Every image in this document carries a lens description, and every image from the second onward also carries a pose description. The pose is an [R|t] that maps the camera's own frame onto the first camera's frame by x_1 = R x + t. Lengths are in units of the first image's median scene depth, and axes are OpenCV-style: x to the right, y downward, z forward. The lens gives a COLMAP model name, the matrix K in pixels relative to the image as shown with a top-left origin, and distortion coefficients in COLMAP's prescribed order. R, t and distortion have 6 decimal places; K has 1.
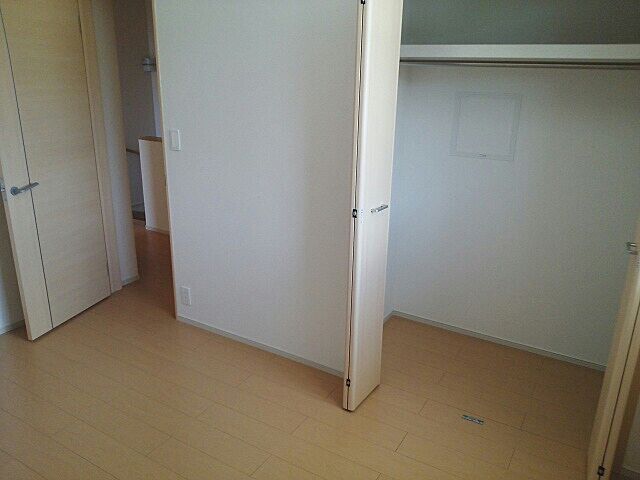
lens RADIAL K [[511.2, 0, 320.0], [0, 511.2, 240.0], [0, 0, 1]] dist [0.001264, 0.000672]
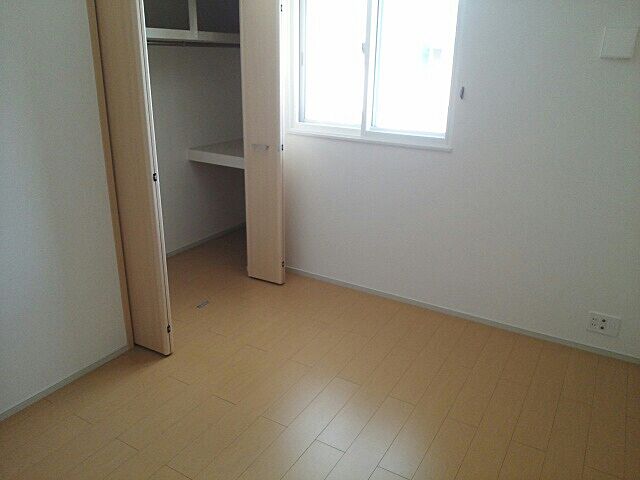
lens RADIAL K [[511.2, 0, 320.0], [0, 511.2, 240.0], [0, 0, 1]] dist [0.001264, 0.000672]
pose [[0.003071, -0.359892, 0.932989, -1.131305], [0.288685, 0.893589, 0.343744, -0.230089], [-0.957419, 0.268284, 0.106639, 0.614337]]
